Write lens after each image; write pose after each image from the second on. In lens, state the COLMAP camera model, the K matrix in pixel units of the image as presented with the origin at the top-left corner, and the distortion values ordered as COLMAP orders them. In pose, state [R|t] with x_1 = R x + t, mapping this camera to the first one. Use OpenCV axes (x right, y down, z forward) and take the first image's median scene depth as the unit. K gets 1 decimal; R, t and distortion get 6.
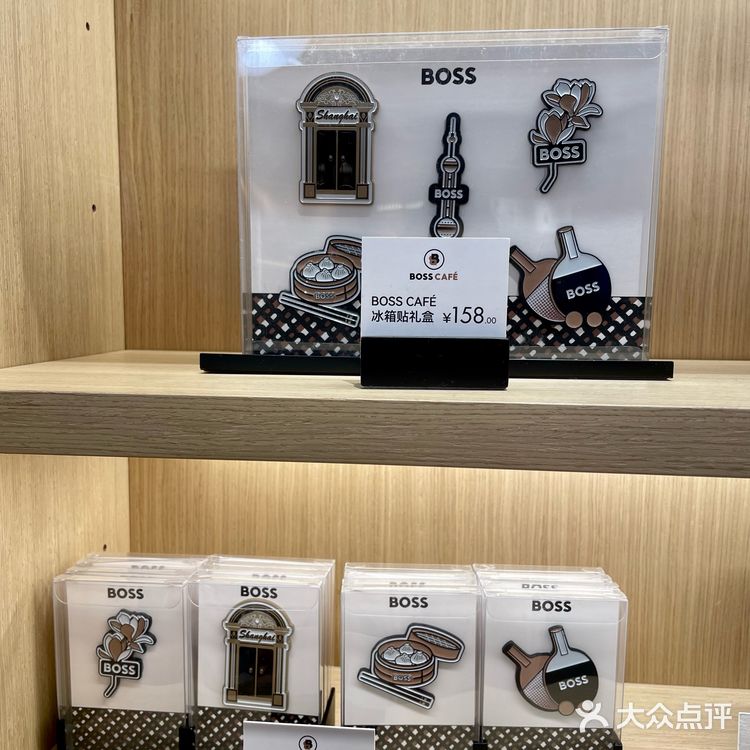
lens RADIAL K [[748.3, 0, 376.0], [0, 748.3, 376.6], [0, 0, 1]] dist [0.038969, 0.000000]
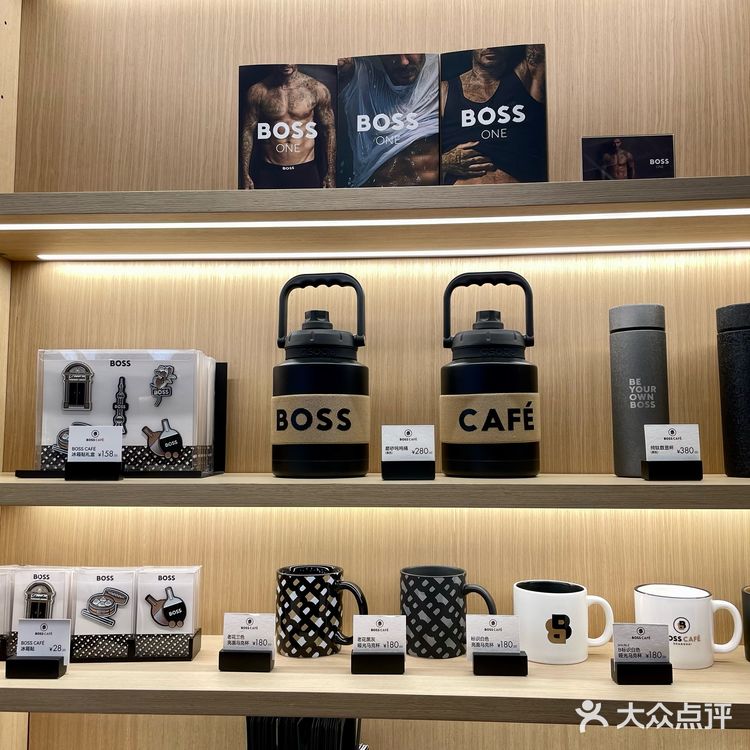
lens RADIAL K [[748.3, 0, 374.9], [0, 748.3, 371.9], [0, 0, 1]] dist [0.038969, 0.000000]
pose [[0.999609, -0.003448, 0.027766, 0.893210], [0.008613, 0.982110, -0.188110, 0.132136], [-0.026621, 0.188276, 0.981755, -1.570272]]
